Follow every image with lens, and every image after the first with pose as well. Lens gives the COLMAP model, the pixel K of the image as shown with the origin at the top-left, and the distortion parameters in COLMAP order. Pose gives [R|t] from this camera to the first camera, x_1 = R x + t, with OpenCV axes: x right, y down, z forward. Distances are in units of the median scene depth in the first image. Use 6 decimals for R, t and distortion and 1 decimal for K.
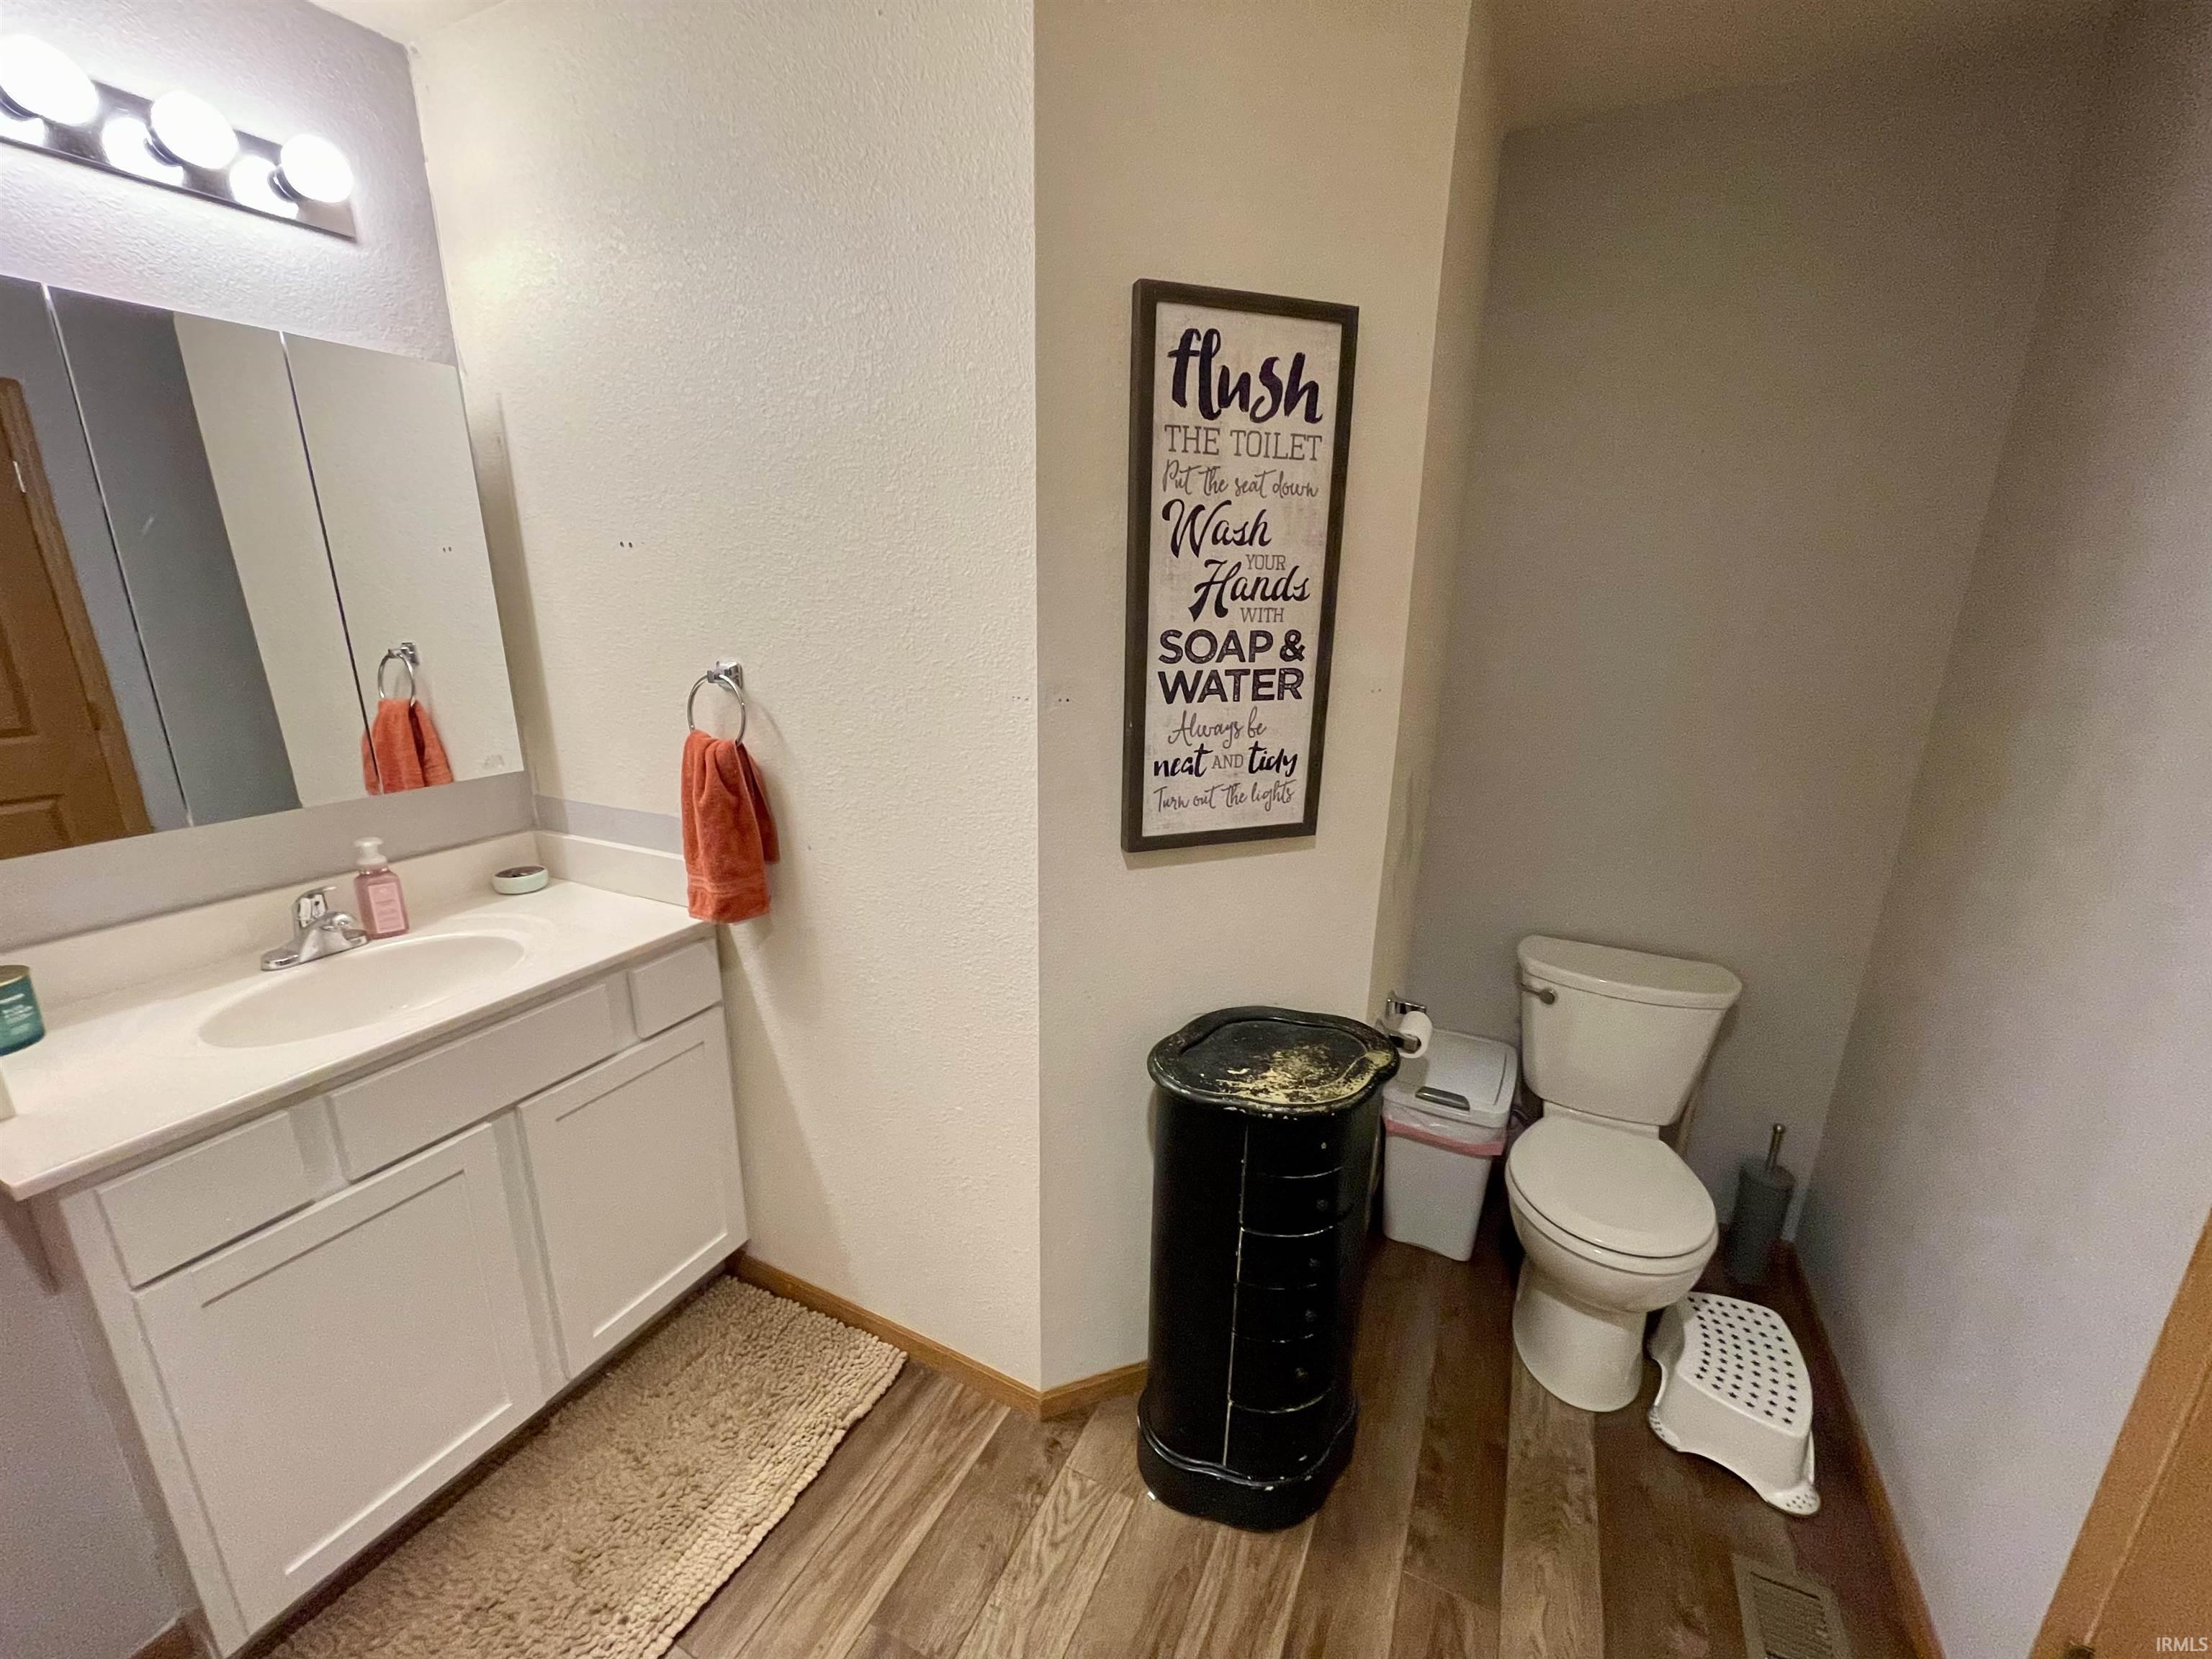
lens RADIAL K [[892.4, 0, 1096.8], [0, 892.4, 827.3], [0, 0, 1]] dist [-0.003745, 0.000768]
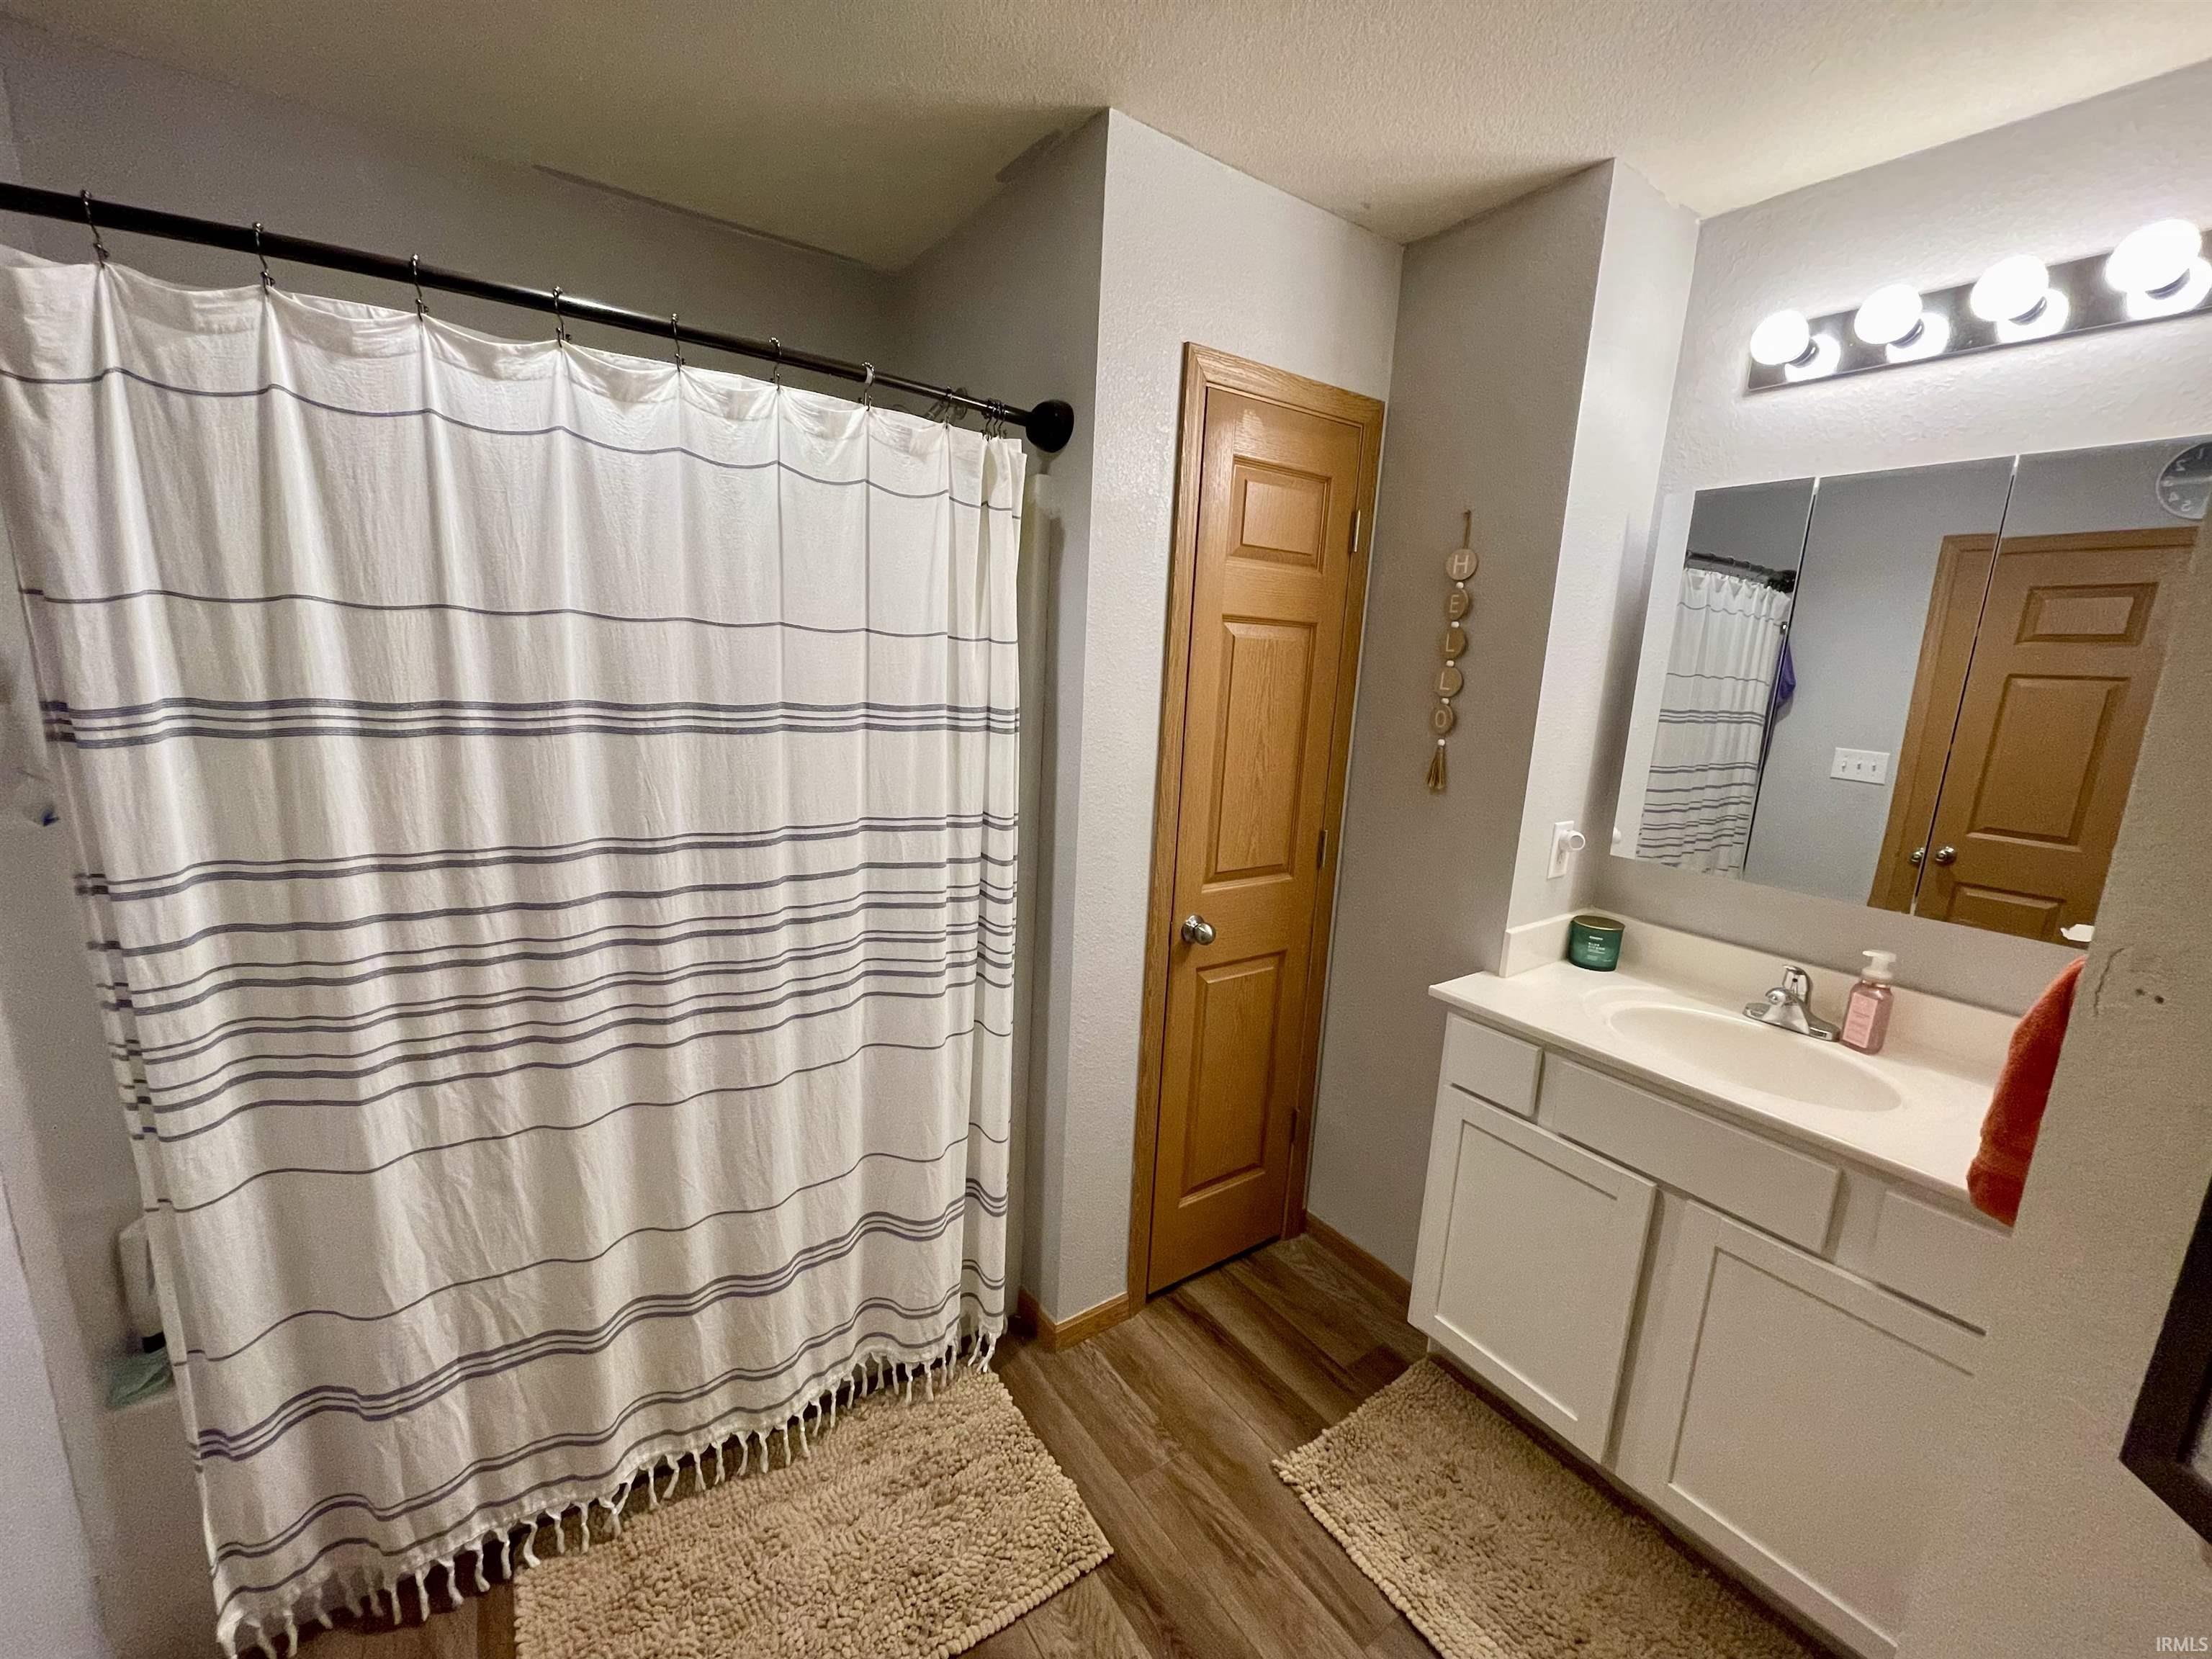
lens RADIAL K [[892.4, 0, 1100.1], [0, 892.4, 832.6], [0, 0, 1]] dist [-0.003745, 0.000768]
pose [[-0.479144, 0.154689, -0.863998, 0.468610], [-0.275565, 0.908068, 0.315399, -0.196932], [0.833358, 0.389209, -0.392468, 0.680285]]
